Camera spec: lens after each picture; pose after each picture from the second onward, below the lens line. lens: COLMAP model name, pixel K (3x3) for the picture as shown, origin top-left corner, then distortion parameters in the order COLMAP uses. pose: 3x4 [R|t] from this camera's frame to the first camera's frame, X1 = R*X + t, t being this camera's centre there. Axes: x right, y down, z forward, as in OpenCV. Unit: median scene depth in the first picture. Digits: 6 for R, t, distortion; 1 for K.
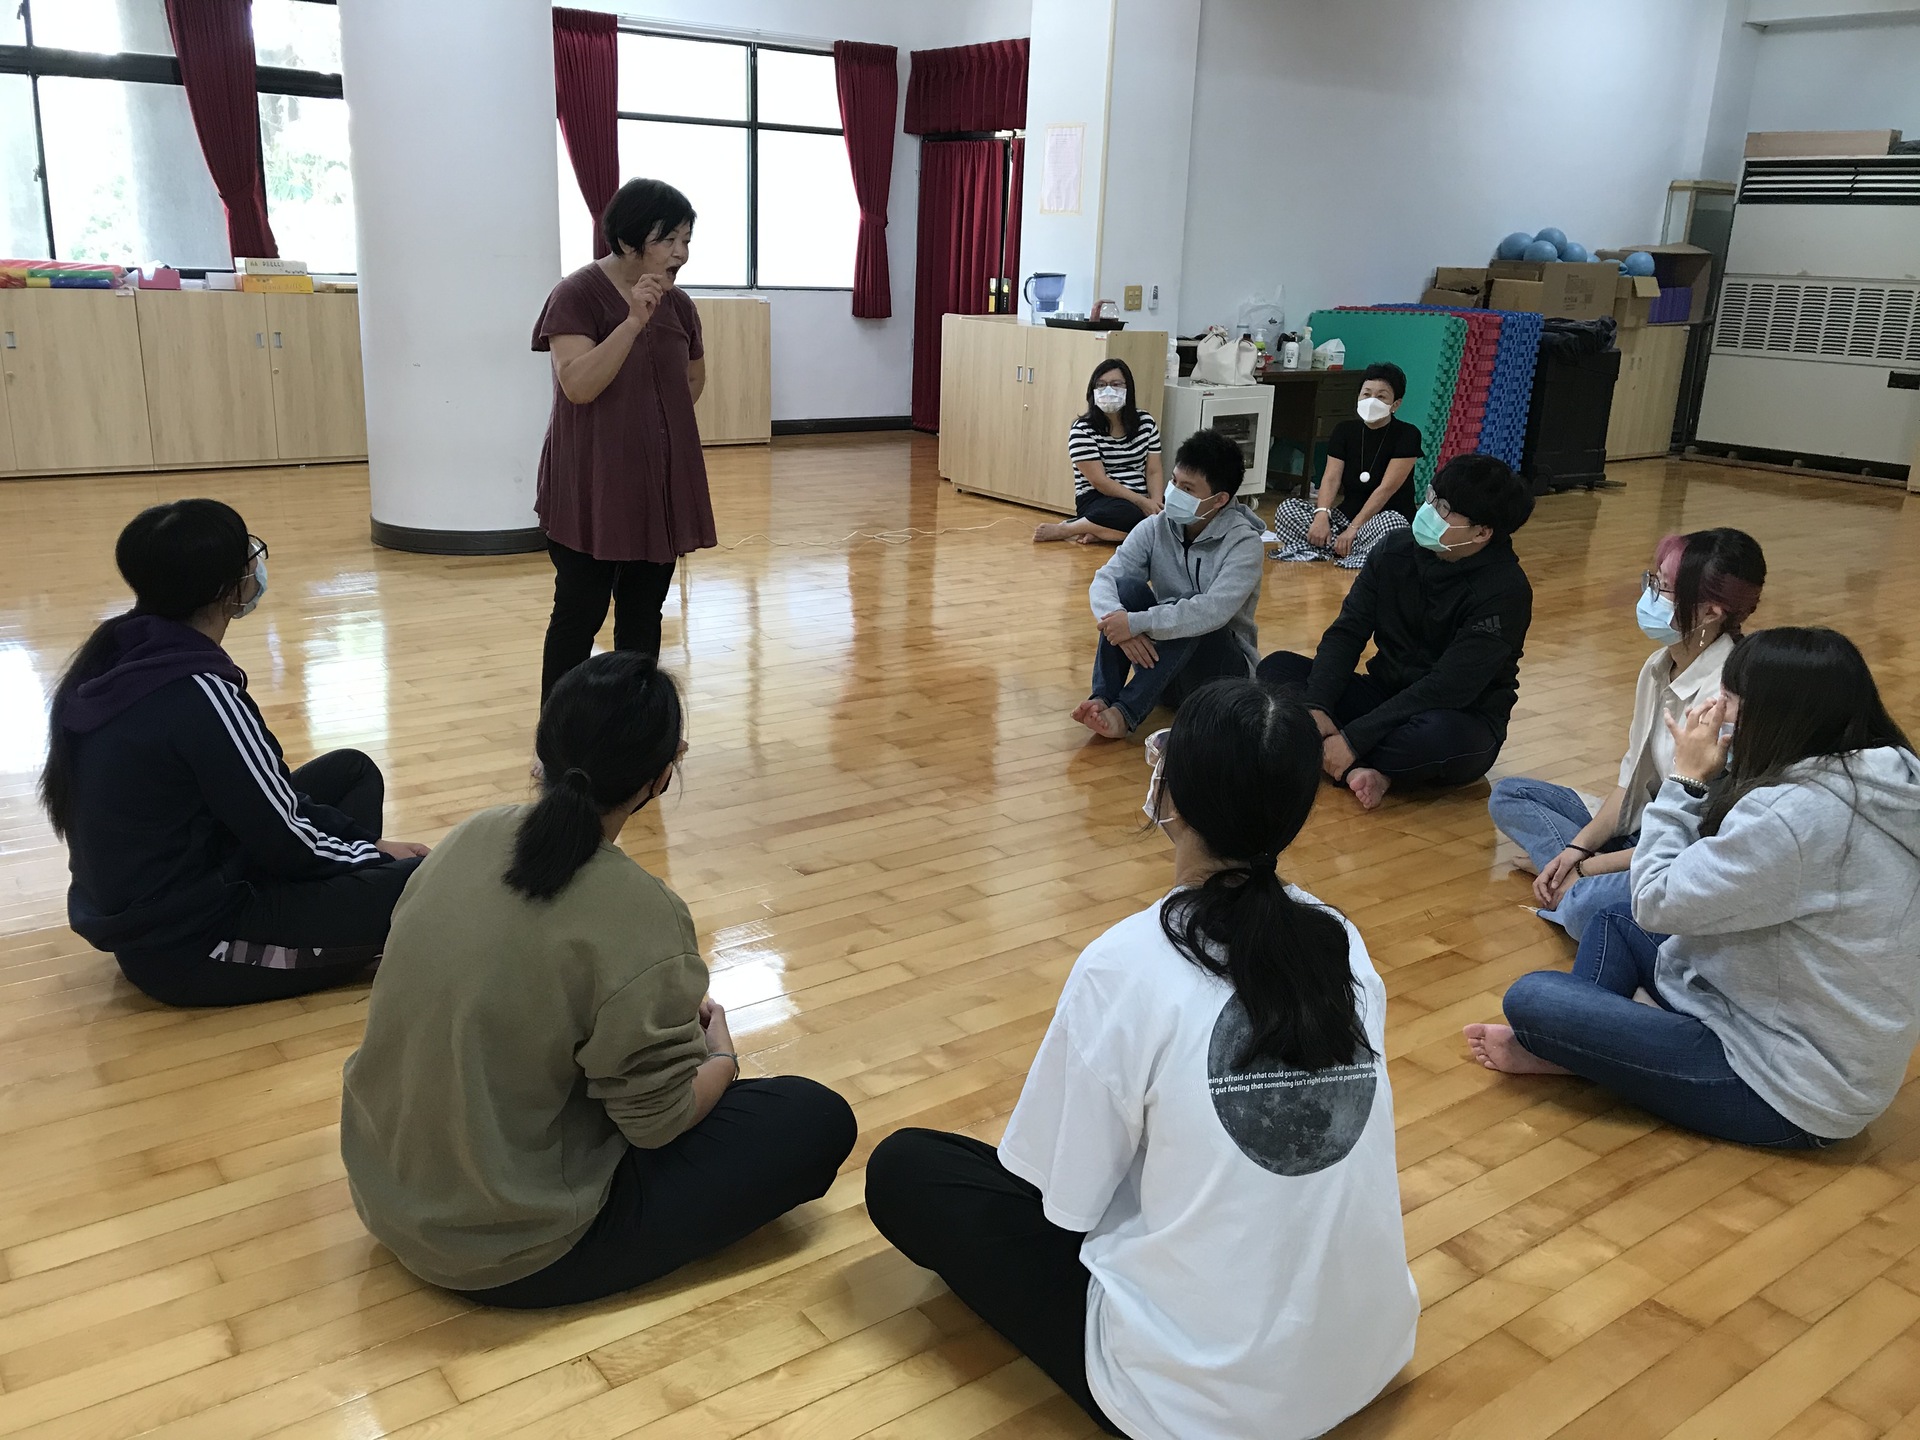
lens RADIAL K [[1603.3, 0, 989.9], [0, 1603.3, 732.8], [0, 0, 1]] dist [0.011908, -0.003924]
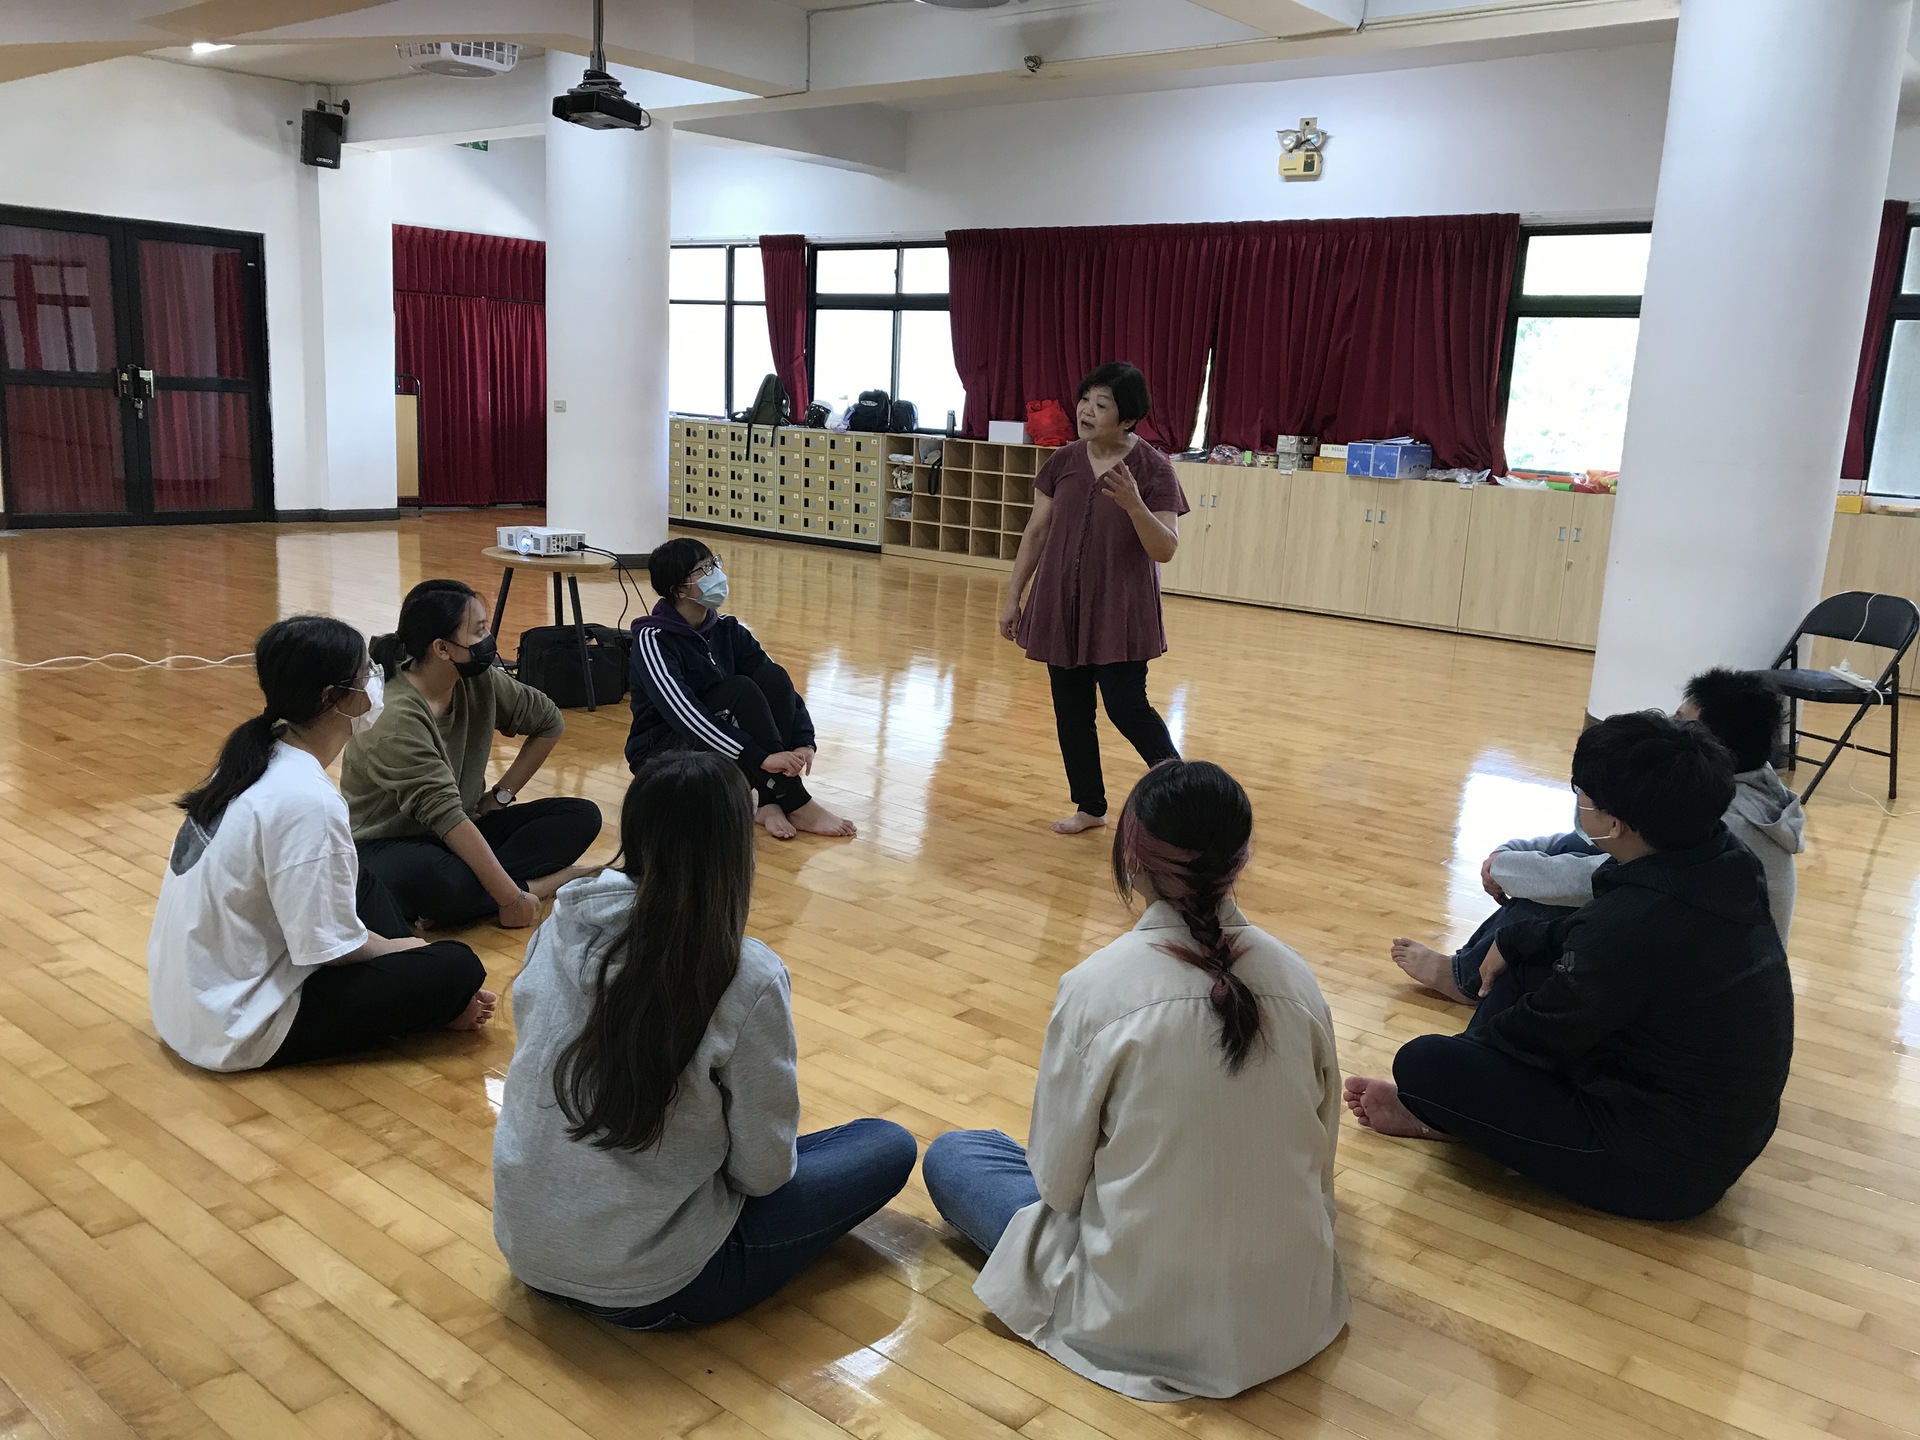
lens RADIAL K [[1603.3, 0, 989.9], [0, 1603.3, 732.8], [0, 0, 1]] dist [0.011908, -0.003924]
pose [[0.223790, 0.181637, -0.957562, 1.282768], [-0.329747, 0.938653, 0.100986, -0.236935], [0.917161, 0.293154, 0.269956, 0.918891]]
